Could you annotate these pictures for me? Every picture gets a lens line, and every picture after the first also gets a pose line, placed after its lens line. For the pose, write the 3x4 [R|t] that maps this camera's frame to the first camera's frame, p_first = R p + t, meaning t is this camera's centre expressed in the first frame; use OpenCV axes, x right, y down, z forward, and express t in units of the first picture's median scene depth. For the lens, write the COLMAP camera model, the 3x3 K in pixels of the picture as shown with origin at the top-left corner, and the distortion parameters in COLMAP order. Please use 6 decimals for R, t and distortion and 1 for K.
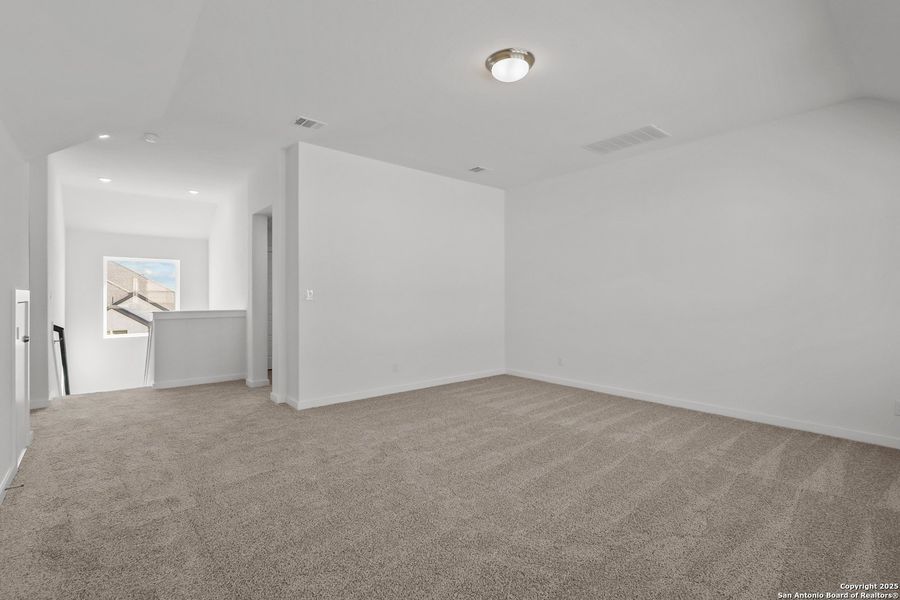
lens RADIAL K [[423.5, 0, 450.6], [0, 423.5, 291.0], [0, 0, 1]] dist [0.000054, 0.000202]
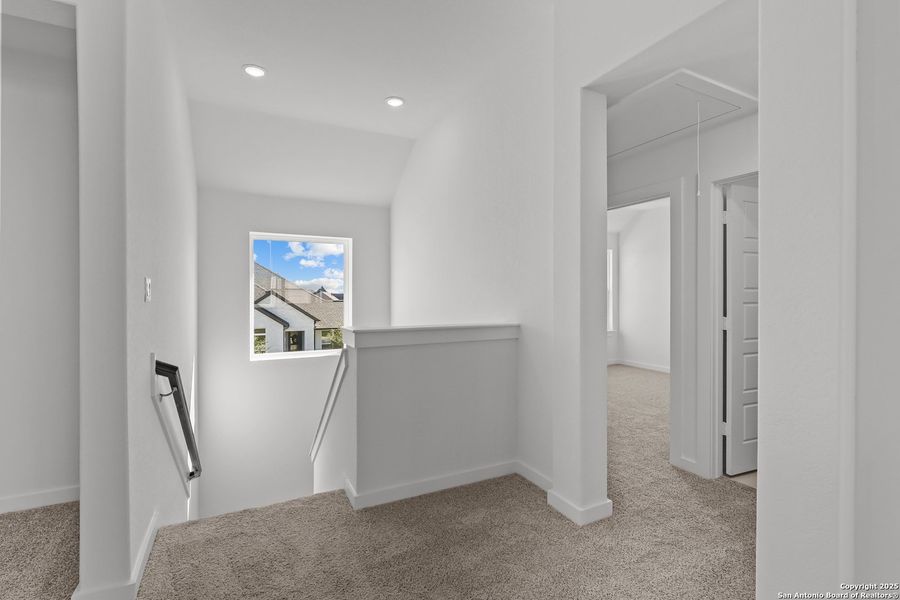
lens RADIAL K [[416.1, 0, 444.7], [0, 416.1, 297.7], [0, 0, 1]] dist [-0.003415, -0.000400]
pose [[0.972884, 0.007378, -0.231176, -0.403272], [-0.004018, 0.999879, 0.014999, 0.007891], [0.231259, -0.013664, 0.972796, 0.475268]]
